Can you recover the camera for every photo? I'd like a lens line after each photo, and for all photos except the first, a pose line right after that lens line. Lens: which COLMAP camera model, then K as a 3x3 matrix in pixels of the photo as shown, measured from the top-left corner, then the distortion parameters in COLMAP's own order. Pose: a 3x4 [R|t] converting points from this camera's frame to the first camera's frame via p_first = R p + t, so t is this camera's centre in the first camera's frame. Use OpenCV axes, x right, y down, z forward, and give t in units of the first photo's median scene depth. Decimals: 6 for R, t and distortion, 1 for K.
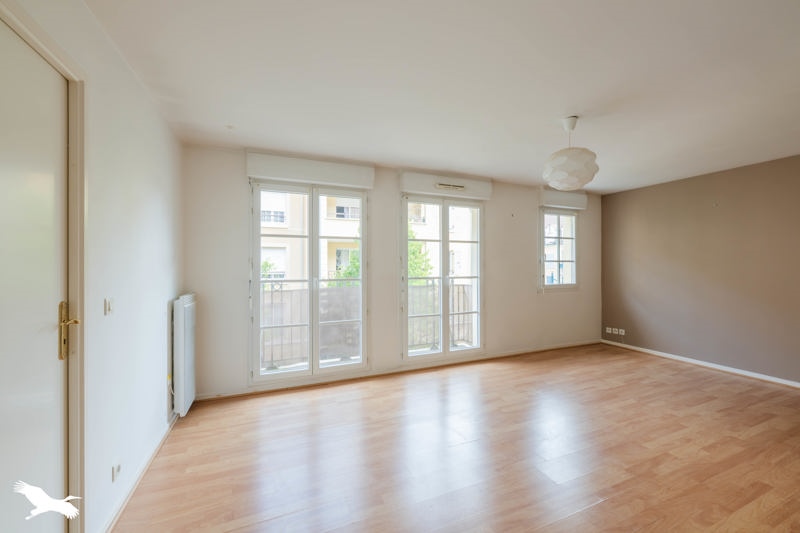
lens RADIAL K [[316.4, 0, 401.6], [0, 316.4, 263.7], [0, 0, 1]] dist [0.000174, 0.000321]
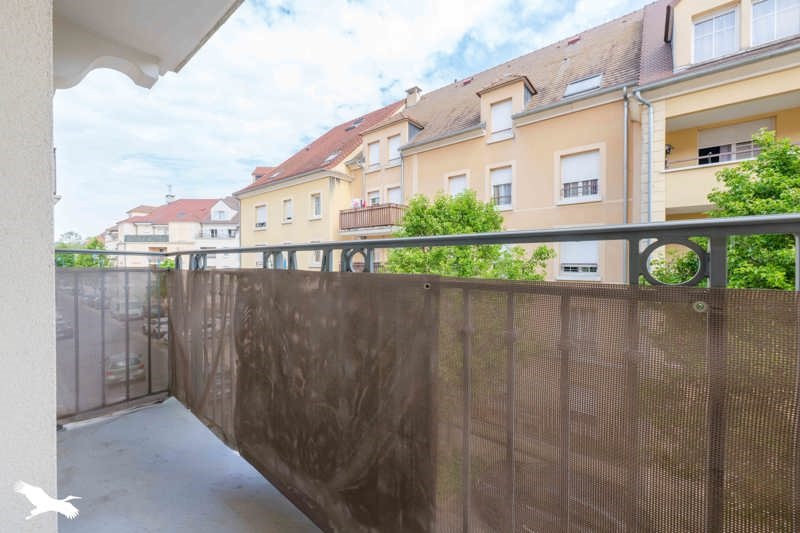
lens RADIAL K [[316.4, 0, 401.4], [0, 316.4, 265.3], [0, 0, 1]] dist [0.000174, 0.000321]
pose [[0.478764, 0.015007, -0.877815, 0.215540], [-0.002631, 0.999874, 0.015659, 0.099362], [0.877940, -0.005188, 0.478743, 1.440931]]
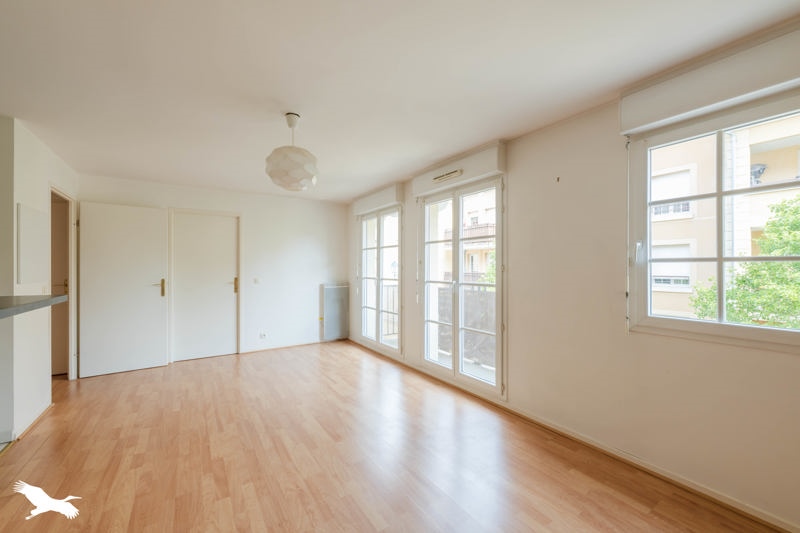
lens RADIAL K [[316.4, 0, 399.1], [0, 316.4, 266.9], [0, 0, 1]] dist [0.000174, 0.000321]
pose [[0.190509, 0.001931, -0.981684, 1.239418], [0.002579, 0.999994, 0.002468, -0.003063], [0.981682, -0.003001, 0.190503, 0.914149]]
